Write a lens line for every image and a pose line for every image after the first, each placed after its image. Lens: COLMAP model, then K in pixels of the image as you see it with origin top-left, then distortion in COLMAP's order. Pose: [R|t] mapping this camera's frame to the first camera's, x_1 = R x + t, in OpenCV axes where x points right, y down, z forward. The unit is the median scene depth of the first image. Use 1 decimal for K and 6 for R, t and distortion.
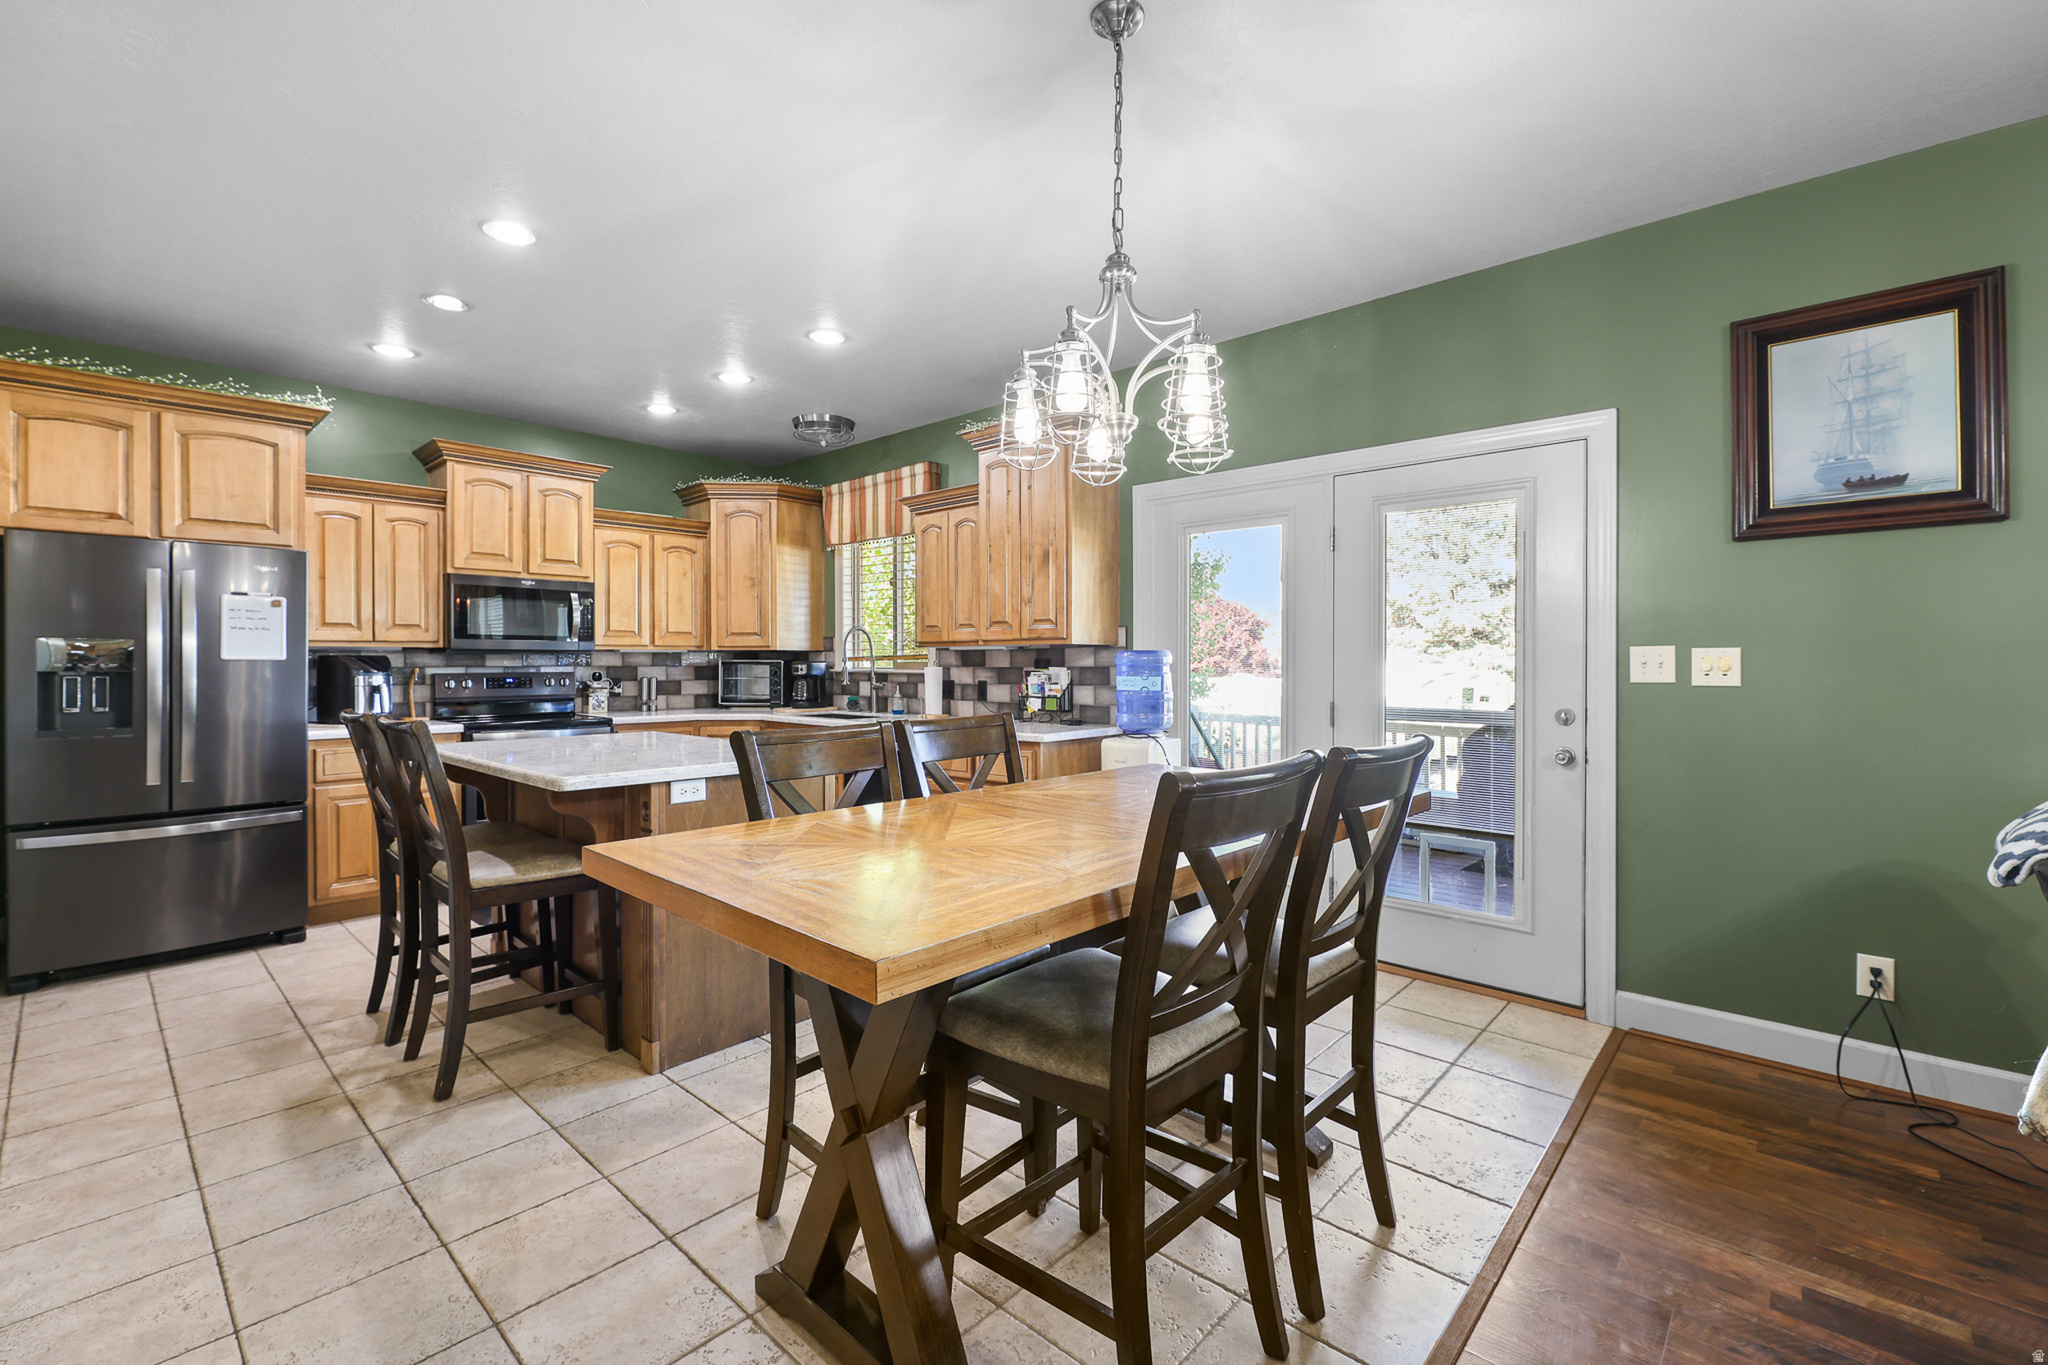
lens RADIAL K [[855.0, 0, 1024.8], [0, 855.0, 673.0], [0, 0, 1]] dist [-0.000411, -0.001656]
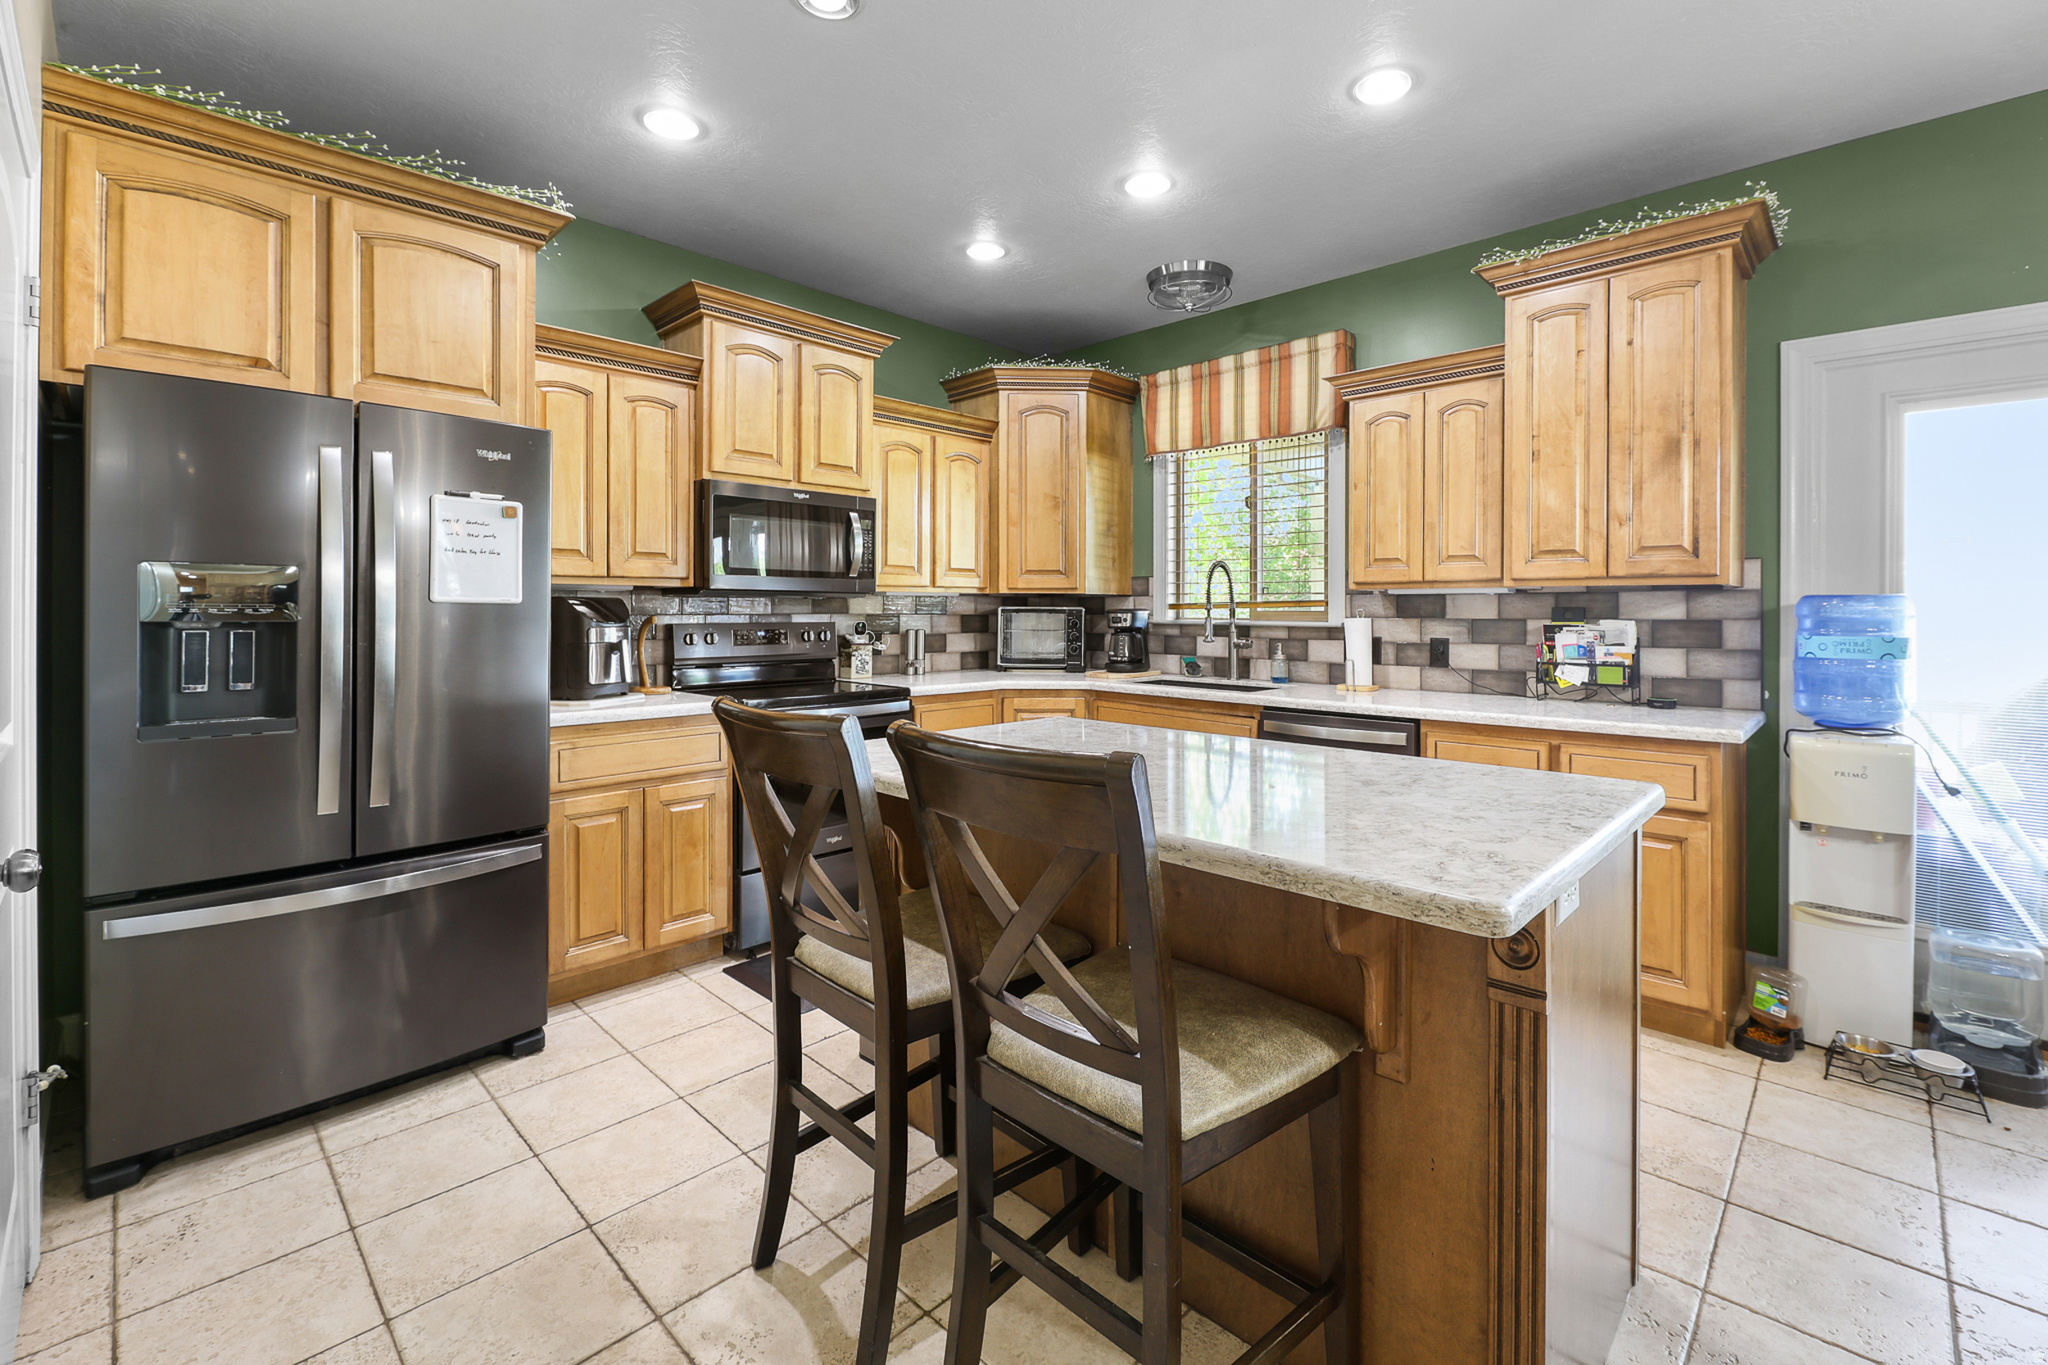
lens RADIAL K [[855.0, 0, 1040.2], [0, 855.0, 619.2], [0, 0, 1]] dist [-0.000411, -0.001656]
pose [[0.999844, 0.005485, -0.016804, -0.390320], [-0.005522, 0.999982, -0.002141, -0.003419], [0.016792, 0.002233, 0.999857, 0.313743]]
